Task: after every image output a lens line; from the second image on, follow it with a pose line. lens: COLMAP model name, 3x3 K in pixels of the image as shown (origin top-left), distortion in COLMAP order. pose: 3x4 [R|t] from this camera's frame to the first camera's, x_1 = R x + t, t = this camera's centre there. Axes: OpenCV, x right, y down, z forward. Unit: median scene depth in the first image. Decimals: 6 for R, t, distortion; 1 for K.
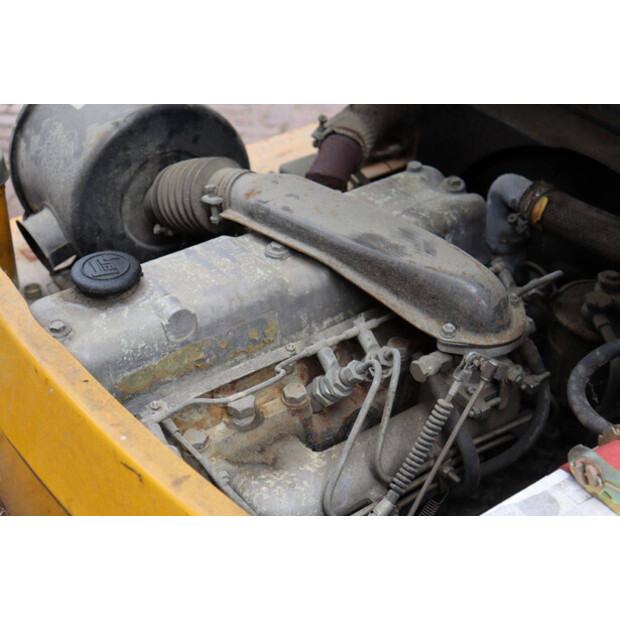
lens RADIAL K [[1070.7, 0, 312.2], [0, 1070.7, 310.3], [0, 0, 1]] dist [0.164137, 0.000000]
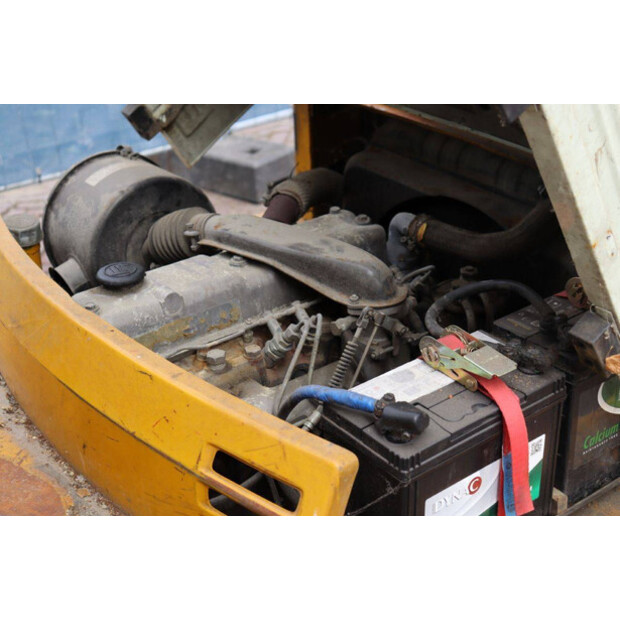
lens RADIAL K [[1070.7, 0, 308.5], [0, 1070.7, 309.6], [0, 0, 1]] dist [0.164137, 0.000000]
pose [[0.998754, -0.047570, 0.015081, 0.039299], [0.049234, 0.988616, -0.142177, 0.227937], [-0.008146, 0.142743, 0.989726, -0.438499]]
